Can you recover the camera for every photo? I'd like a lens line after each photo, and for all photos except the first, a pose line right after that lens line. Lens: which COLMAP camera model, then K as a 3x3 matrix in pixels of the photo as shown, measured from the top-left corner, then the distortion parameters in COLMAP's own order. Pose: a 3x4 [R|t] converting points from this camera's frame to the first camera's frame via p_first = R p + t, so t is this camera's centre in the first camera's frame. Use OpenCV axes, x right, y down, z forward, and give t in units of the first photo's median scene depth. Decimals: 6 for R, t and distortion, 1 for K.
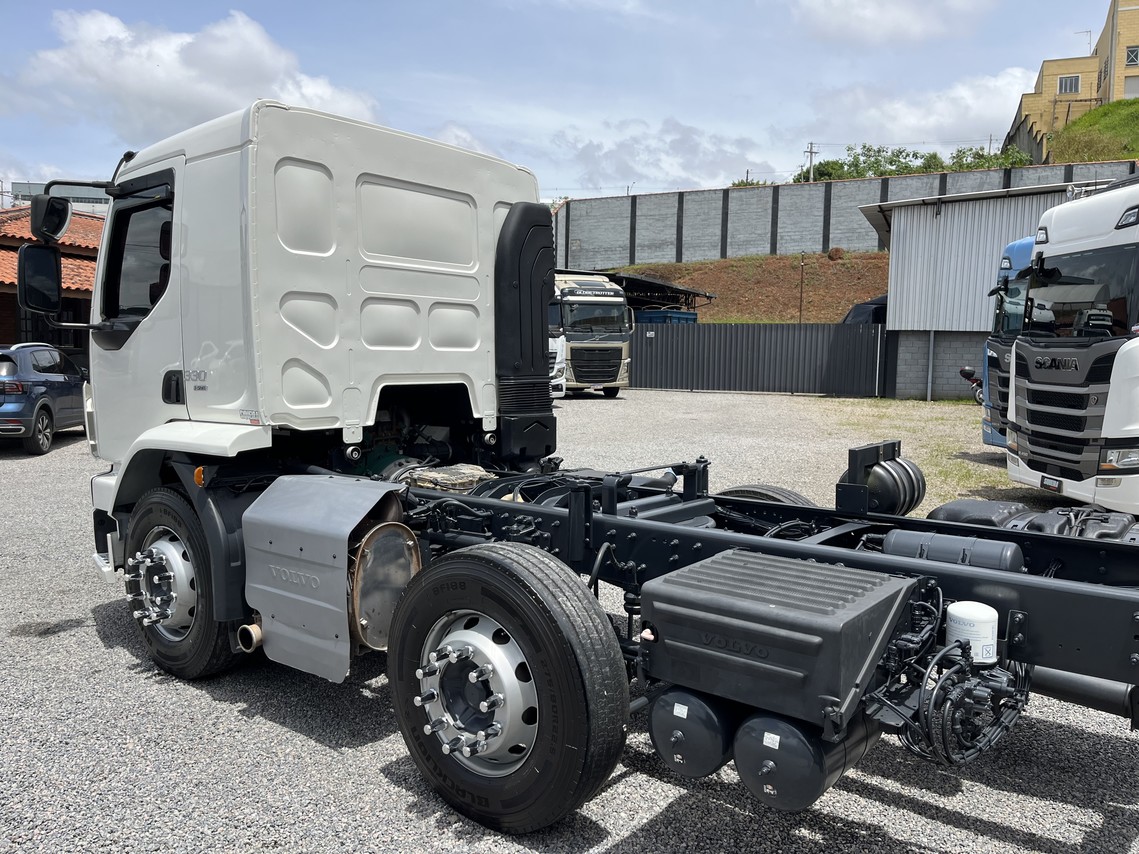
lens RADIAL K [[859.4, 0, 568.4], [0, 859.4, 438.5], [0, 0, 1]] dist [0.015700, -0.035164]
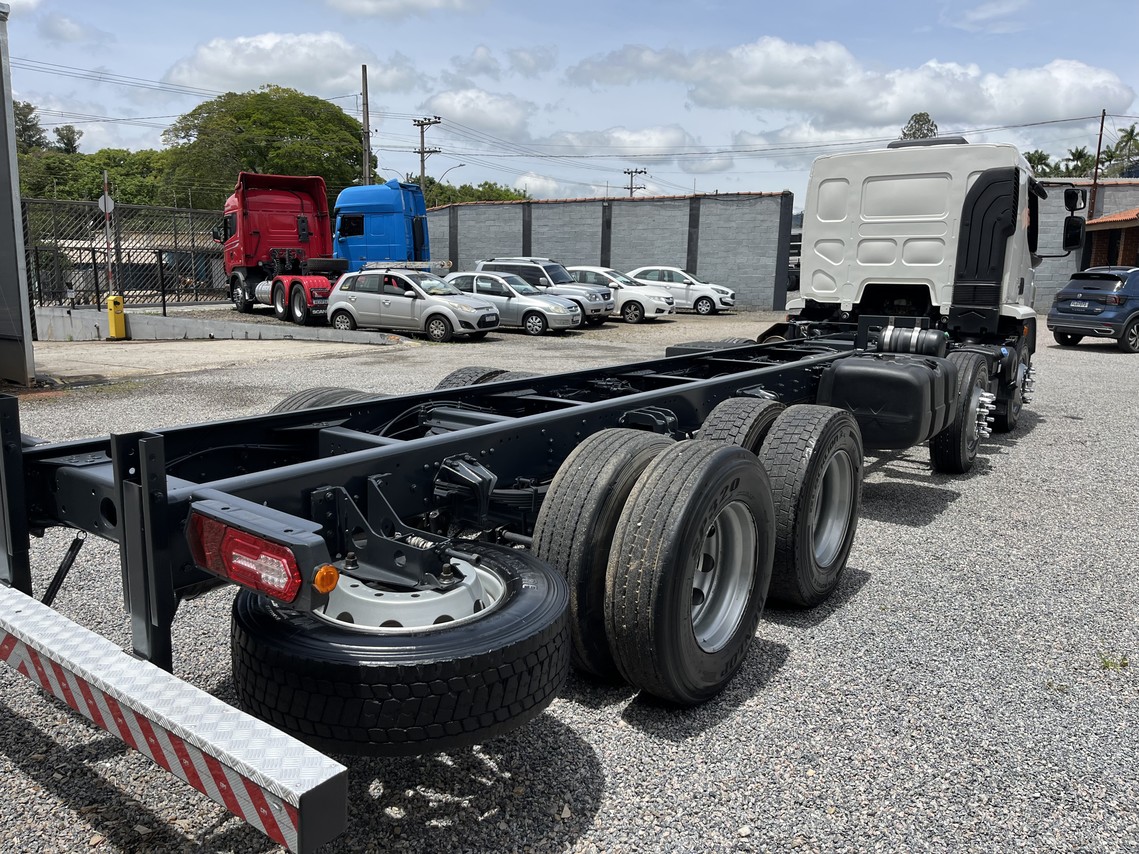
lens RADIAL K [[859.4, 0, 566.9], [0, 859.4, 430.7], [0, 0, 1]] dist [0.015700, -0.035164]
pose [[0.038925, 0.175304, -0.983745, 0.309014], [-0.106110, 0.979649, 0.170375, 0.001075], [0.993592, 0.097753, 0.056735, 0.040321]]
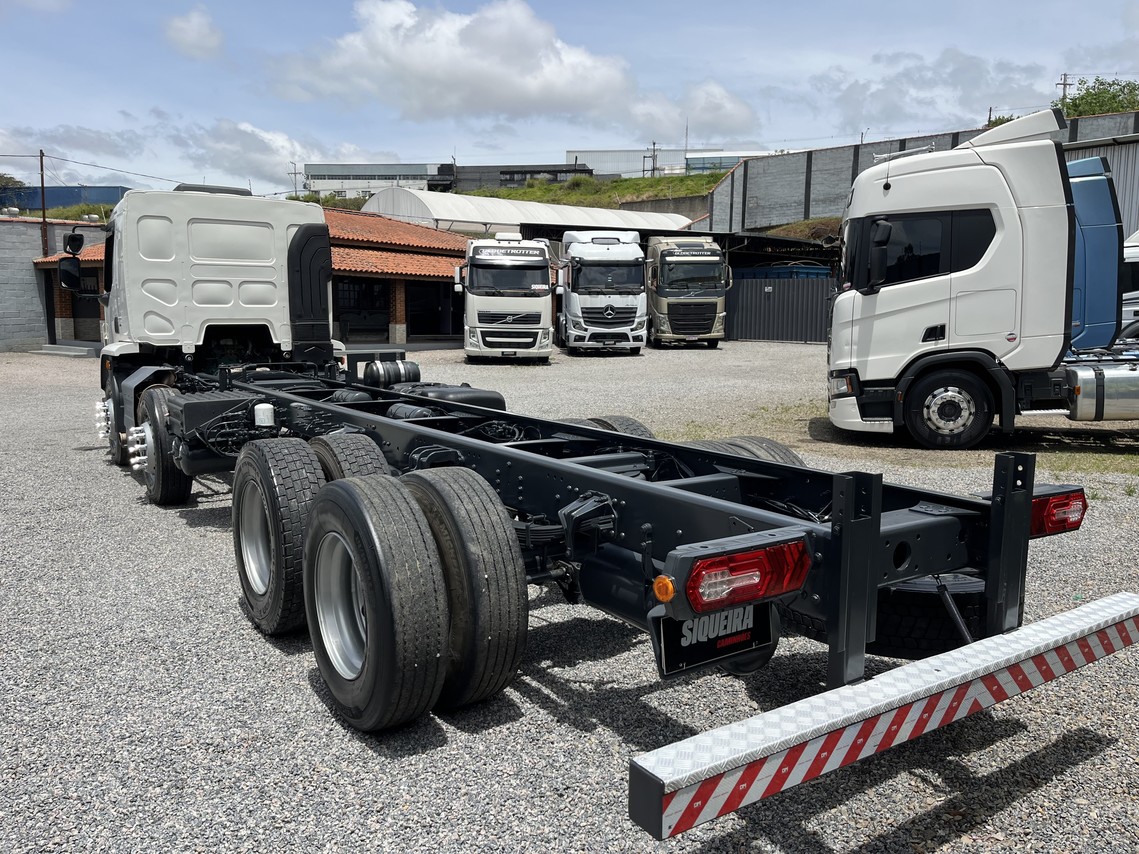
lens RADIAL K [[859.4, 0, 572.1], [0, 859.4, 428.5], [0, 0, 1]] dist [0.015700, -0.035164]
pose [[0.958715, 0.030681, -0.282708, 0.201536], [-0.019667, 0.998936, 0.041717, 0.013601], [0.283687, -0.034434, 0.958298, -0.116614]]
